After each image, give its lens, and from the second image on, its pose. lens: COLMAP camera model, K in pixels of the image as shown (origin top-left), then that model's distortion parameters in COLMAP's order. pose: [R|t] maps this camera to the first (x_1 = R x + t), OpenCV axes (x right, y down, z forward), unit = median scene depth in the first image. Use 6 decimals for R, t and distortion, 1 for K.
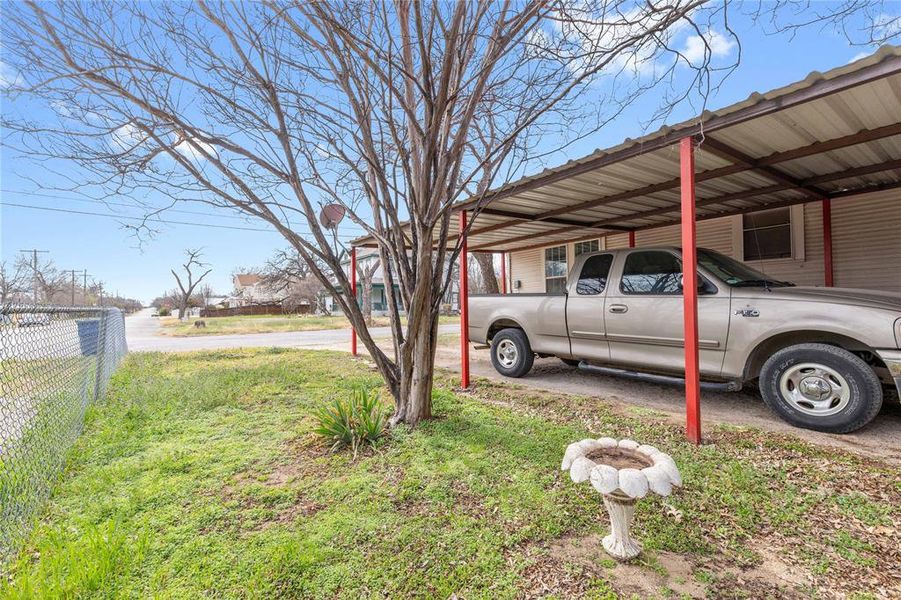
lens RADIAL K [[395.6, 0, 445.9], [0, 395.6, 299.2], [0, 0, 1]] dist [0.000904, 0.000069]
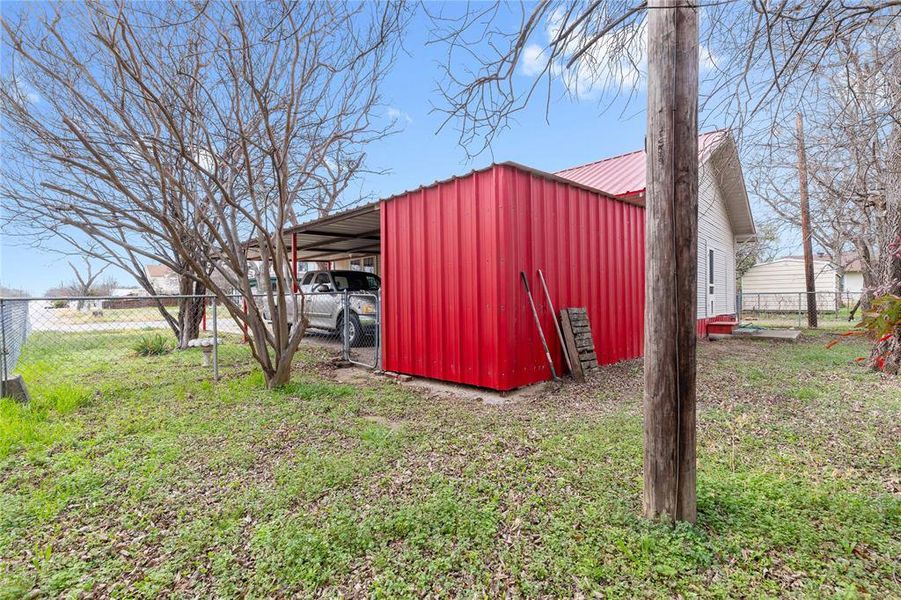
lens RADIAL K [[395.6, 0, 454.4], [0, 395.6, 298.5], [0, 0, 1]] dist [0.000904, 0.000069]
pose [[0.986408, -0.001545, 0.164308, 0.104831], [-0.001914, 0.999780, 0.020889, -0.003468], [-0.164304, -0.020920, 0.986188, -0.150439]]
